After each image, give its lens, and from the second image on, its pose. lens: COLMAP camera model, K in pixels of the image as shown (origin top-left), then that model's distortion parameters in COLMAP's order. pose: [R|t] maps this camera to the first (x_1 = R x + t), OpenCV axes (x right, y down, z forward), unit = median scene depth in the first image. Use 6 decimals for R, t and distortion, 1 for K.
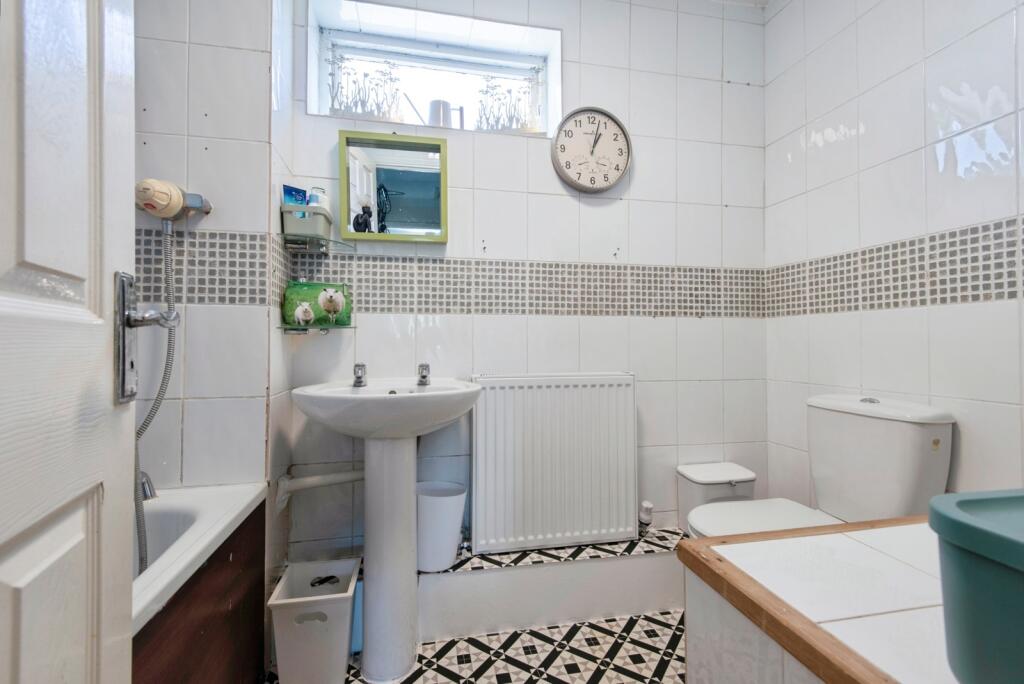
lens RADIAL K [[468.5, 0, 515.5], [0, 468.5, 341.7], [0, 0, 1]] dist [0.031692, -0.014908]
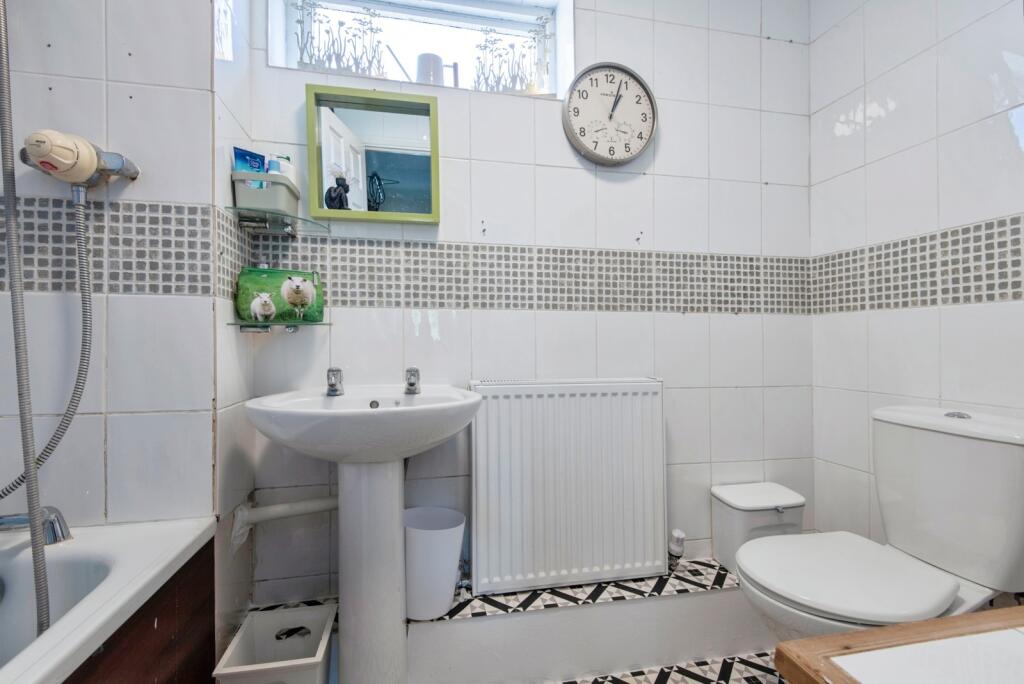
lens RADIAL K [[468.5, 0, 541.2], [0, 468.5, 374.6], [0, 0, 1]] dist [0.031692, -0.014908]
pose [[0.998619, -0.002858, 0.052456, -0.010053], [-0.001056, 0.997225, 0.074436, -0.004239], [-0.052523, -0.074388, 0.995845, 0.149833]]
